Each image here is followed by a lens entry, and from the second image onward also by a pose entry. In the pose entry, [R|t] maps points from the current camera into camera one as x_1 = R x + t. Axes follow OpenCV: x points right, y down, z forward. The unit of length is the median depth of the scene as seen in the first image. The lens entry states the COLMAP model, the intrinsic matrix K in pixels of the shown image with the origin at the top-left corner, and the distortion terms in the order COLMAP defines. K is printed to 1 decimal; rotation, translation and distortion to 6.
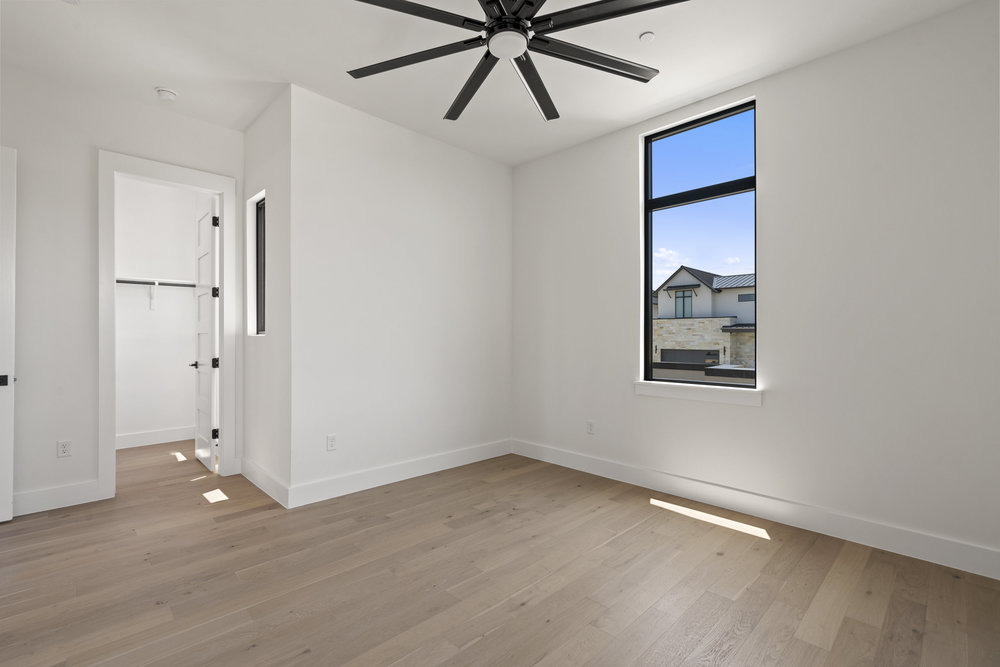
lens RADIAL K [[461.8, 0, 500.0], [0, 461.8, 333.5], [0, 0, 1]] dist [-0.001090, -0.000110]
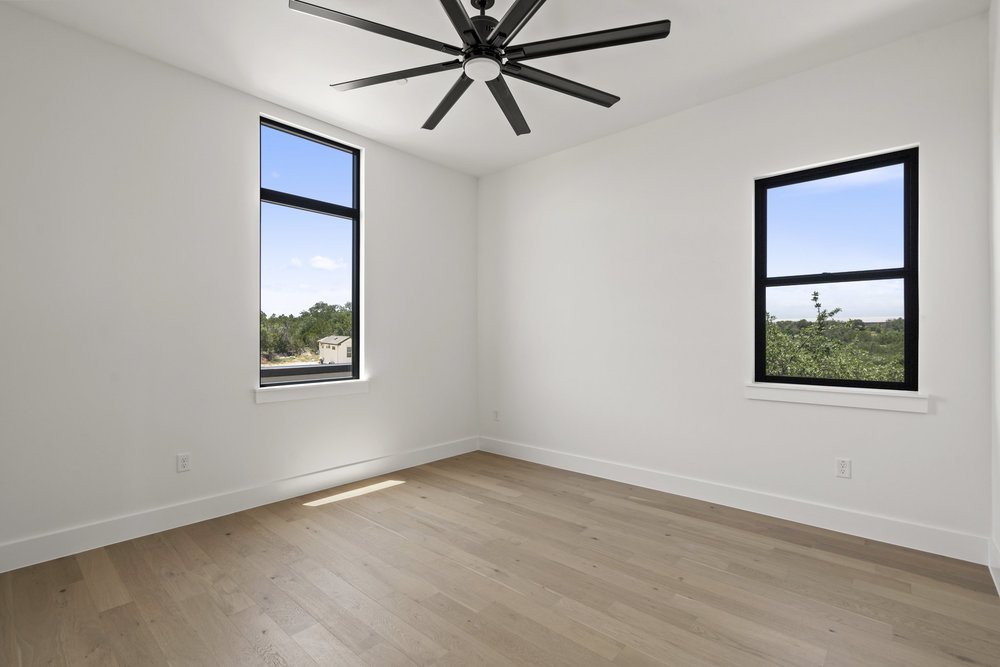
lens RADIAL K [[461.8, 0, 500.0], [0, 461.8, 333.5], [0, 0, 1]] dist [-0.001090, -0.000110]
pose [[-0.075978, 0.002014, 0.997107, -0.870074], [-0.006767, 0.999974, -0.002535, -0.005087], [-0.997087, -0.006940, -0.075962, 0.850435]]
